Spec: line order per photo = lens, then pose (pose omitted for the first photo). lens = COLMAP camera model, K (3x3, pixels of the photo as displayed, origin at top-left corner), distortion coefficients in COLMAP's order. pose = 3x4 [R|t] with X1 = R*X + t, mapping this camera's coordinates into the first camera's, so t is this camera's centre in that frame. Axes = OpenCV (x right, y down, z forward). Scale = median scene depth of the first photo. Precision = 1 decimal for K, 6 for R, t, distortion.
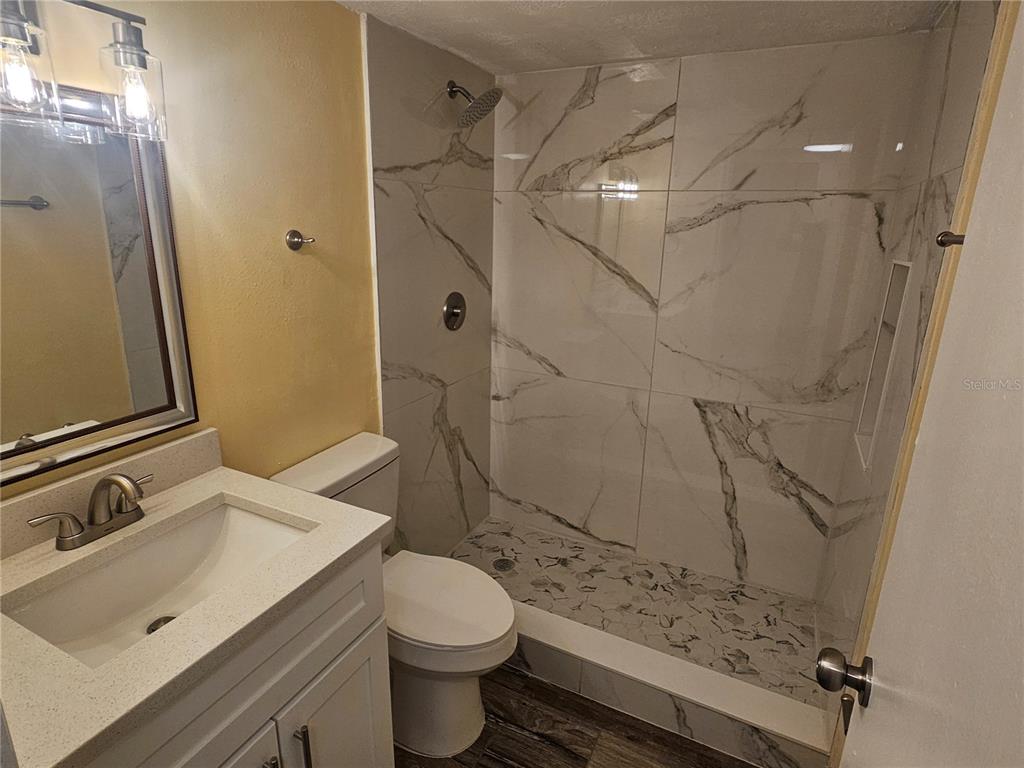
lens RADIAL K [[553.5, 0, 511.6], [0, 553.5, 370.3], [0, 0, 1]] dist [0.001860, -0.000531]
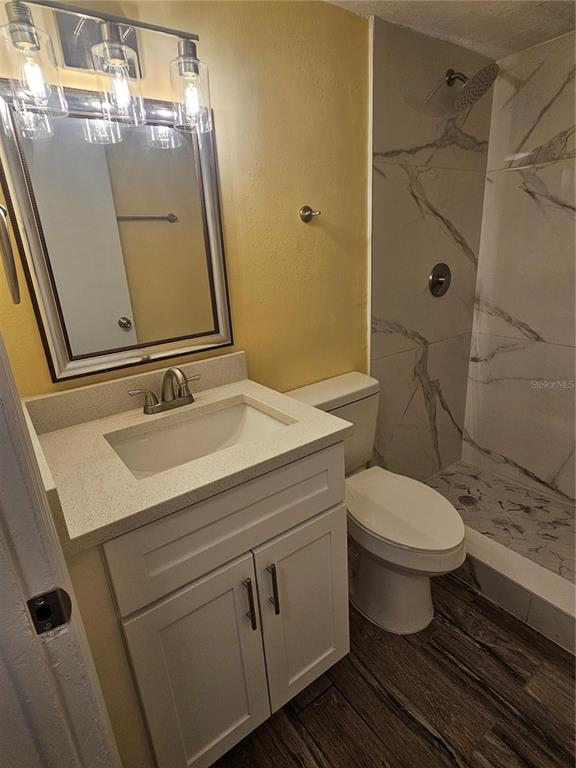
lens RADIAL K [[415.1, 0, 299.5], [0, 415.1, 382.5], [0, 0, 1]] dist [0.001860, -0.000531]
pose [[0.893324, 0.078746, -0.442460, 0.046492], [-0.051259, 0.995958, 0.073763, 0.073328], [0.446480, -0.043215, 0.893750, 0.088178]]
